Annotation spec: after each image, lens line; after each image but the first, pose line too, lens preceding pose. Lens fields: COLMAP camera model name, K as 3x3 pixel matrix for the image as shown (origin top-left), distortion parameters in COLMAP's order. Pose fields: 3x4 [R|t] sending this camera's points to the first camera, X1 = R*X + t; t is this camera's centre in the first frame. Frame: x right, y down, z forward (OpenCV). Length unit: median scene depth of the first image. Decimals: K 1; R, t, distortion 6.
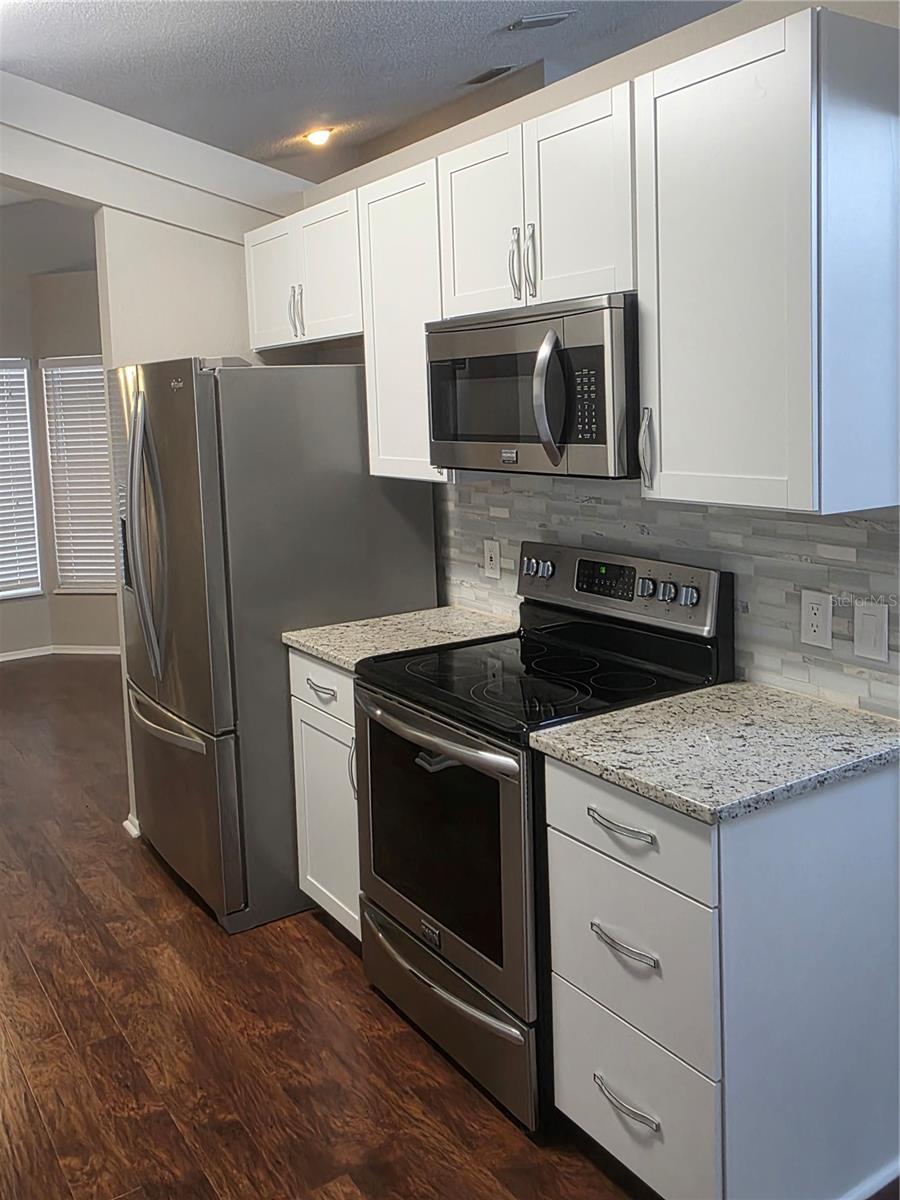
lens RADIAL K [[1029.6, 0, 429.2], [0, 1029.6, 480.7], [0, 0, 1]] dist [0.019559, -0.019665]
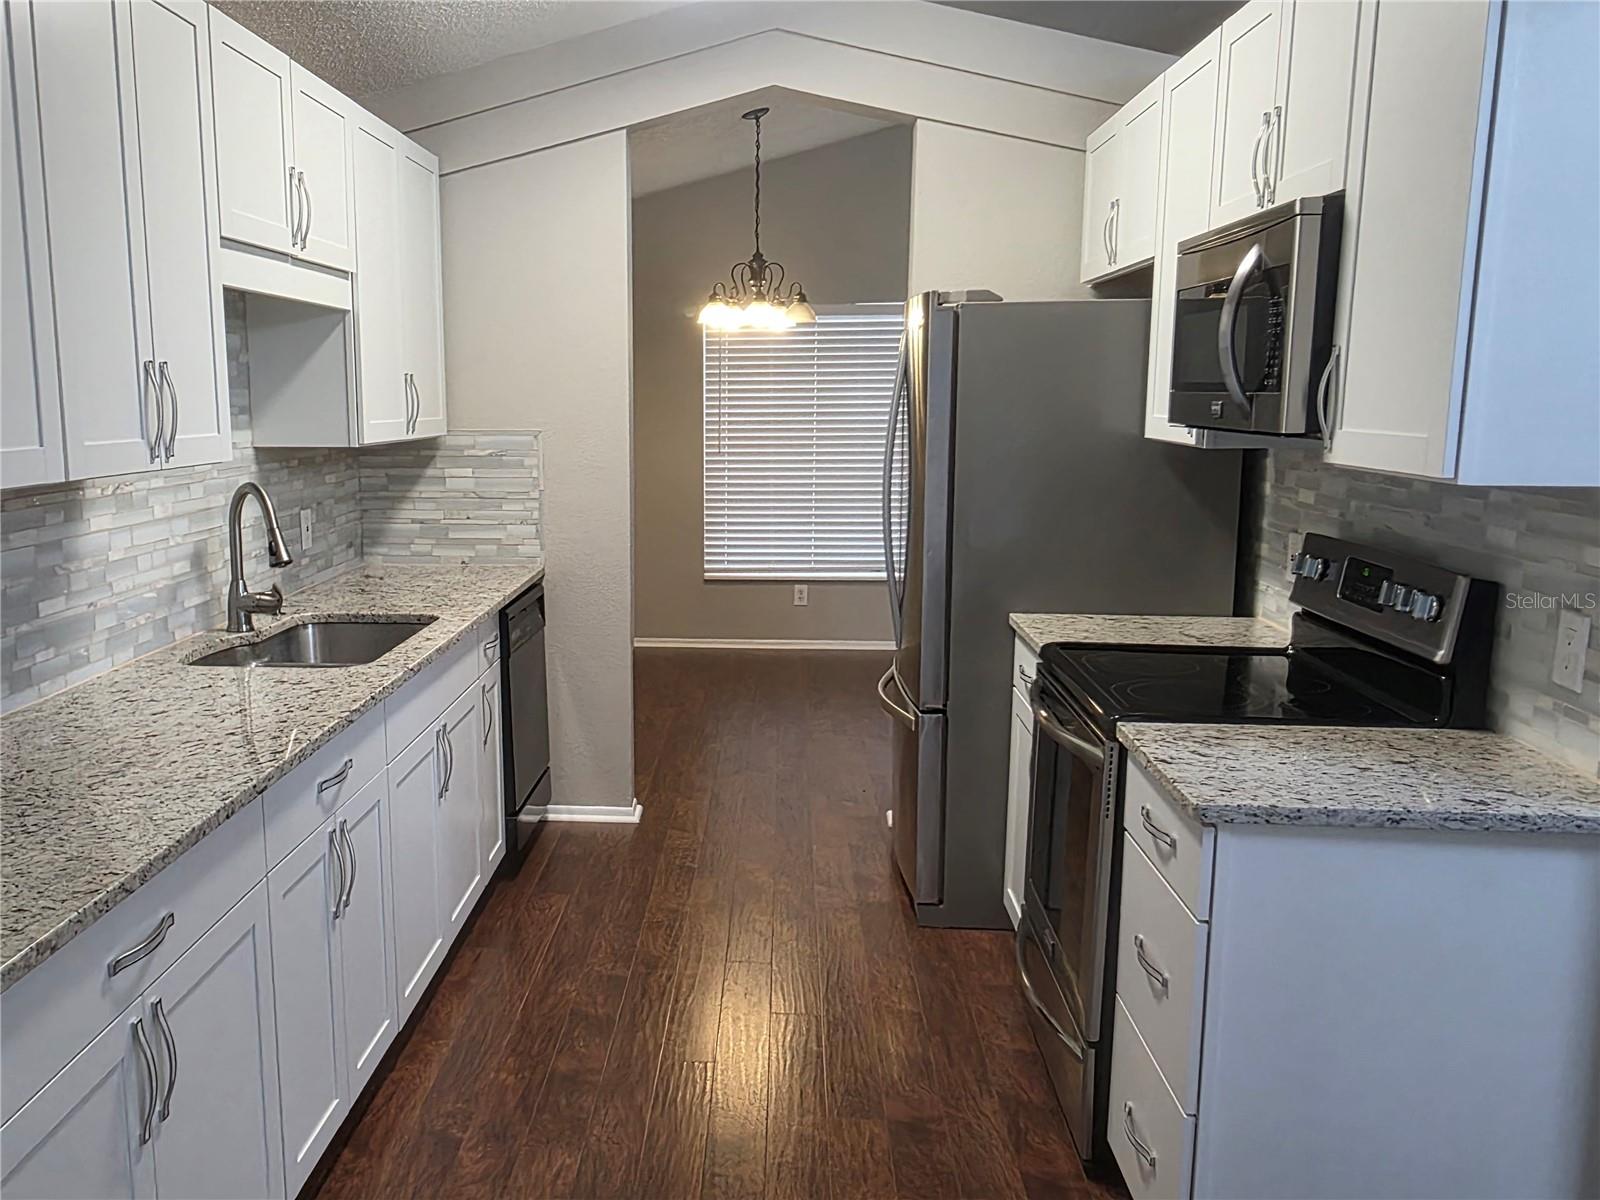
lens RADIAL K [[1372.9, 0, 636.6], [0, 1372.9, 627.9], [0, 0, 1]] dist [0.019559, -0.019665]
pose [[0.778449, 0.140477, -0.611787, 0.423883], [-0.072832, 0.988267, 0.134251, 0.034589], [0.623469, -0.059950, 0.779547, -0.137776]]
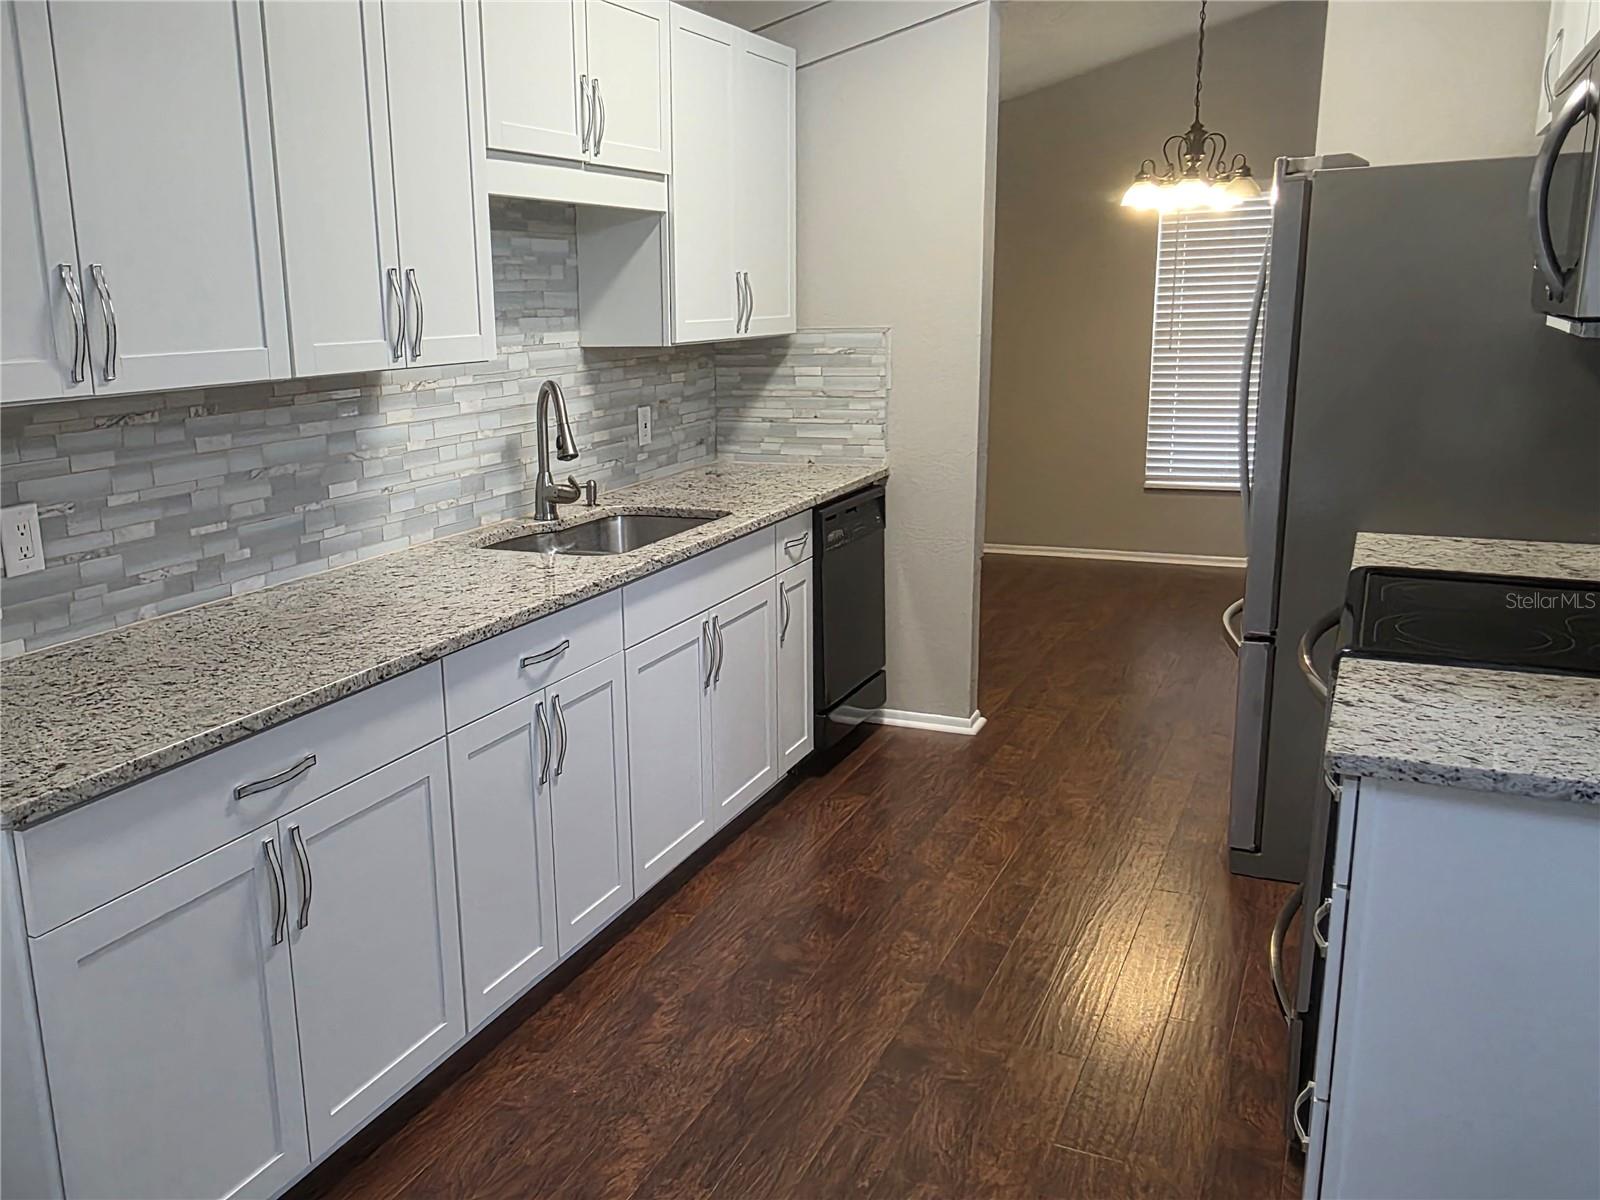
lens RADIAL K [[1372.9, 0, 636.6], [0, 1372.9, 627.9], [0, 0, 1]] dist [0.019559, -0.019665]
pose [[0.489649, 0.227225, -0.841791, 0.609088], [-0.057793, 0.971781, 0.228696, 0.019105], [0.870002, -0.063331, 0.488963, 0.046682]]
